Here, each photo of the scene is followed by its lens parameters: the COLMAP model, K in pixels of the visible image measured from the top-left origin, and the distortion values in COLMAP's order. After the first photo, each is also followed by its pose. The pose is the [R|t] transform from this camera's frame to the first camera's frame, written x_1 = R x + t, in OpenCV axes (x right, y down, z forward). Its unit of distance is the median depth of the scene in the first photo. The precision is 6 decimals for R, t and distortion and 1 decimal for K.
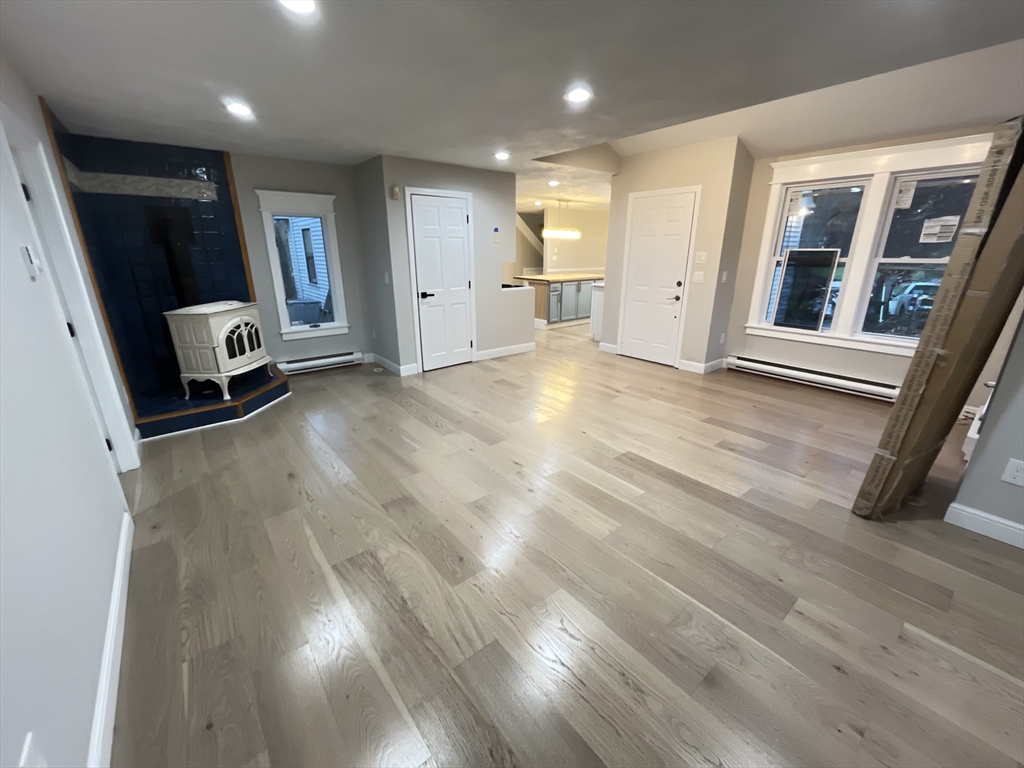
lens RADIAL K [[419.0, 0, 505.4], [0, 419.0, 383.5], [0, 0, 1]] dist [-0.001731, -0.000091]
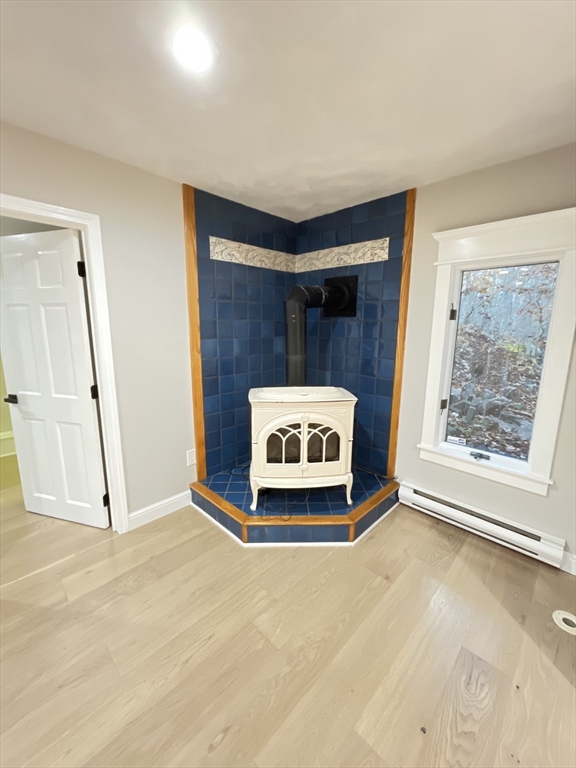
lens RADIAL K [[314.3, 0, 288.0], [0, 314.3, 384.0], [0, 0, 1]] dist [-0.001731, -0.000091]
pose [[0.130137, 0.185507, -0.973987, -0.127798], [-0.312873, 0.939833, 0.137198, -0.274801], [0.940837, 0.286880, 0.180348, 0.873695]]
